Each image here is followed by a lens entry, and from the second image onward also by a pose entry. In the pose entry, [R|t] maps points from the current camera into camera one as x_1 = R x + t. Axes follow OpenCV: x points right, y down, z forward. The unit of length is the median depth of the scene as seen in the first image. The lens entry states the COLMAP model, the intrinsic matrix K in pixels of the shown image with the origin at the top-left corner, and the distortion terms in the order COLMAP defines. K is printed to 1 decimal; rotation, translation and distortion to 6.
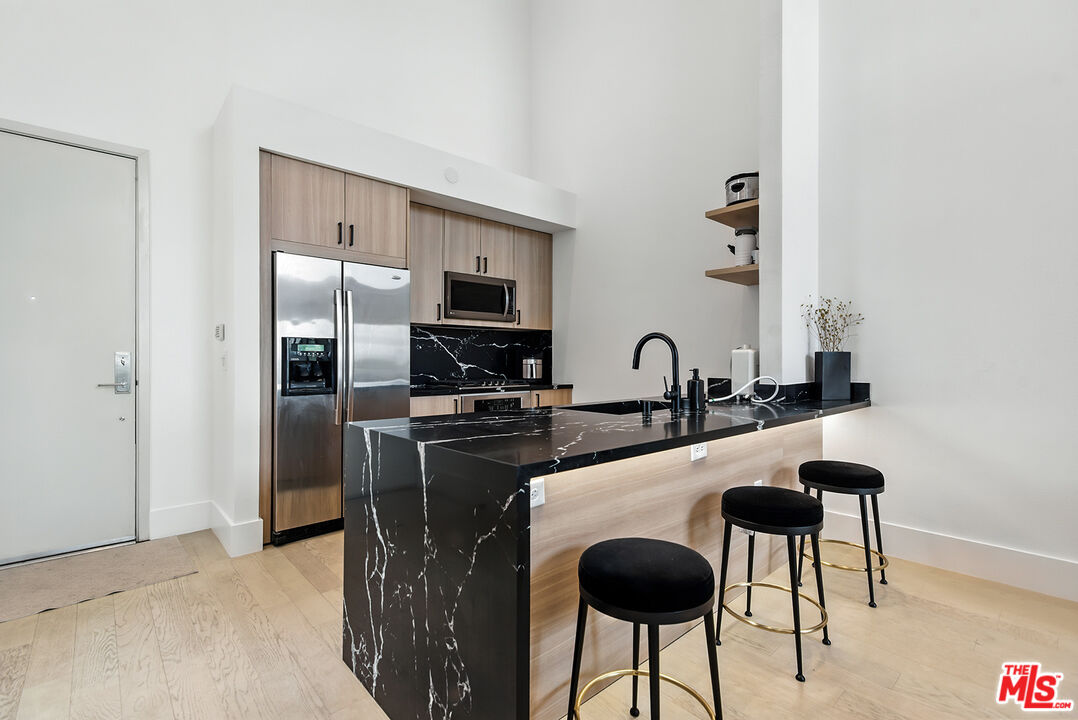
lens RADIAL K [[493.9, 0, 540.5], [0, 493.9, 355.0], [0, 0, 1]] dist [0.020984, -0.000344]
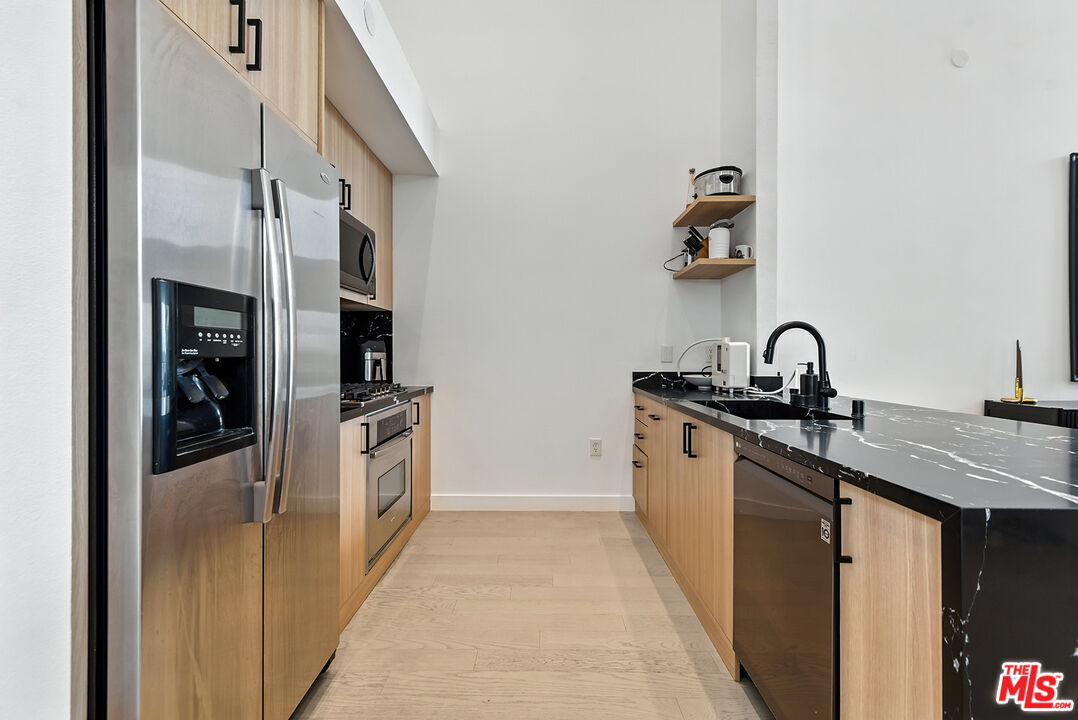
lens RADIAL K [[493.9, 0, 540.5], [0, 493.9, 355.0], [0, 0, 1]] dist [0.020984, -0.000344]
pose [[0.677741, -0.002862, 0.735296, -0.566778], [-0.005050, 0.999951, 0.008547, 0.007205], [-0.735284, -0.009505, 0.677693, 0.580082]]
